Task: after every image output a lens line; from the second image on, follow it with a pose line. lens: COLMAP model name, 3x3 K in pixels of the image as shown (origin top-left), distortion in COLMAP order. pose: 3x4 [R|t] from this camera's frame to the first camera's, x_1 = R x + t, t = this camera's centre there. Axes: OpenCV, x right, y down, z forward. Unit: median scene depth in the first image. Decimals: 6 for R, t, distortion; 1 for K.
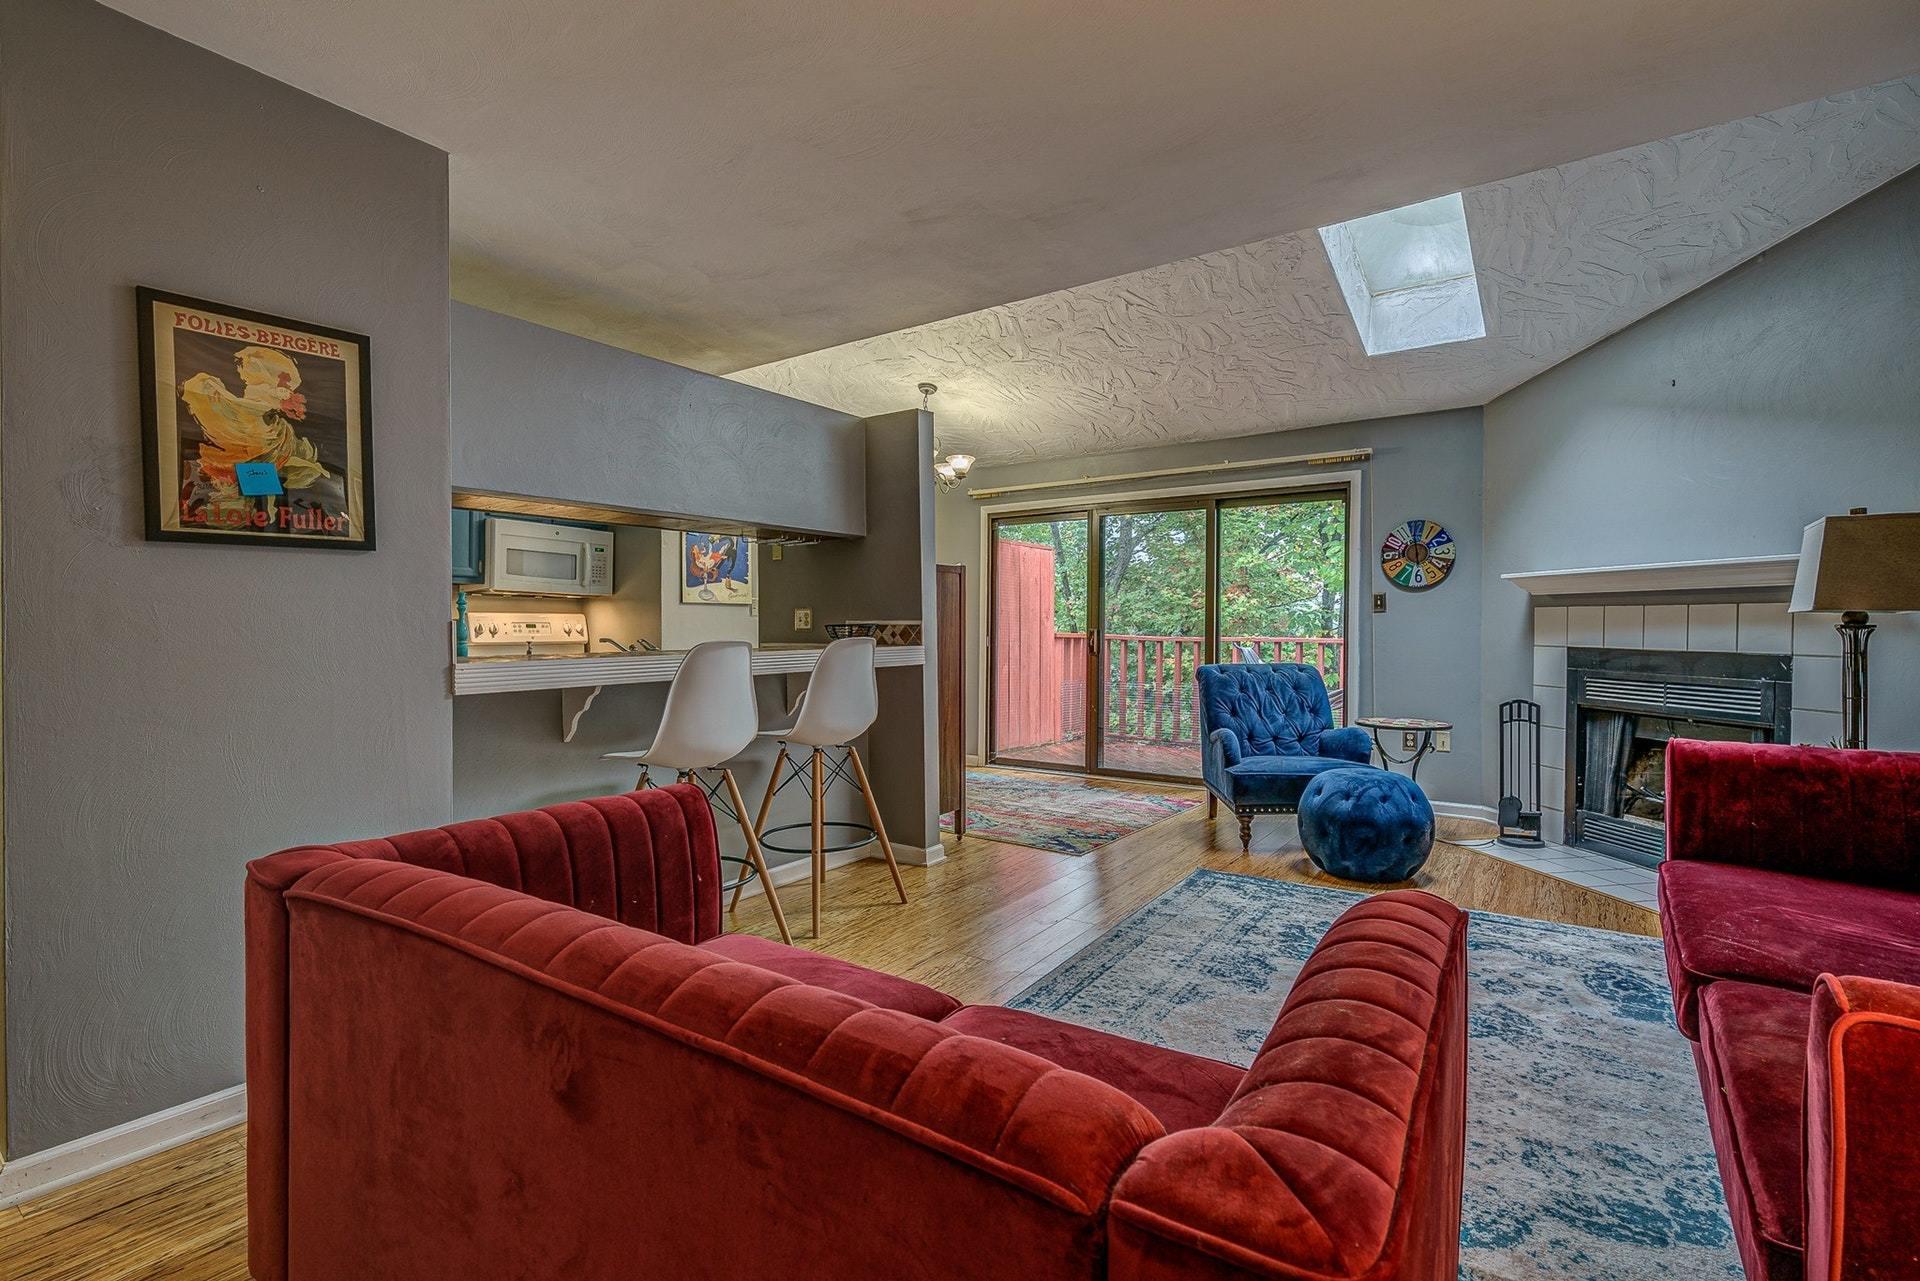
lens RADIAL K [[888.8, 0, 958.5], [0, 888.8, 637.5], [0, 0, 1]] dist [-0.001229, 0.000488]
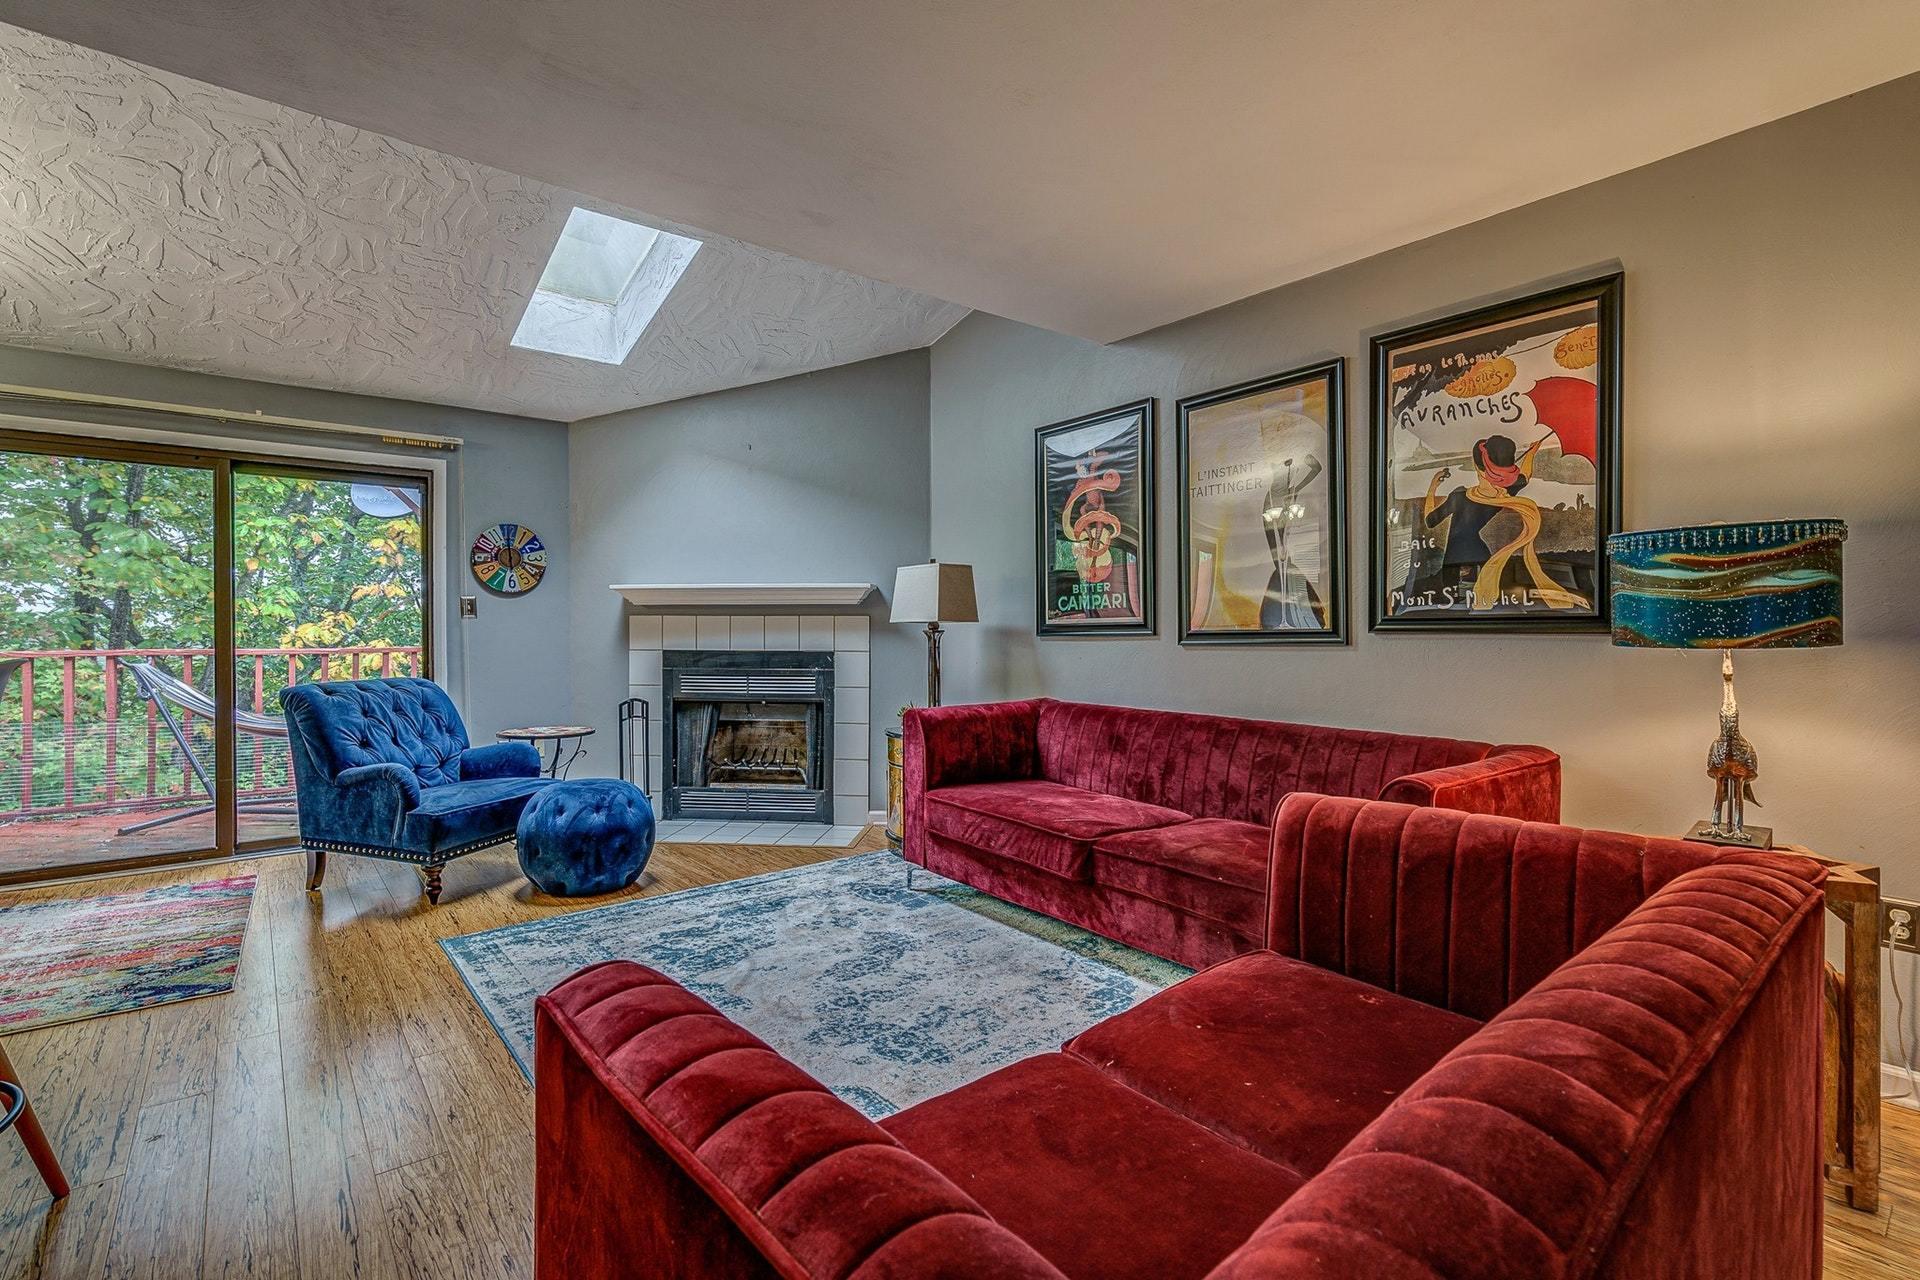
lens RADIAL K [[888.8, 0, 945.4], [0, 888.8, 635.3], [0, 0, 1]] dist [-0.001229, 0.000488]
pose [[0.269570, -0.006158, 0.962961, -0.373278], [0.016254, 0.999866, 0.001844, -0.005386], [-0.962844, 0.015155, 0.269634, 0.358171]]
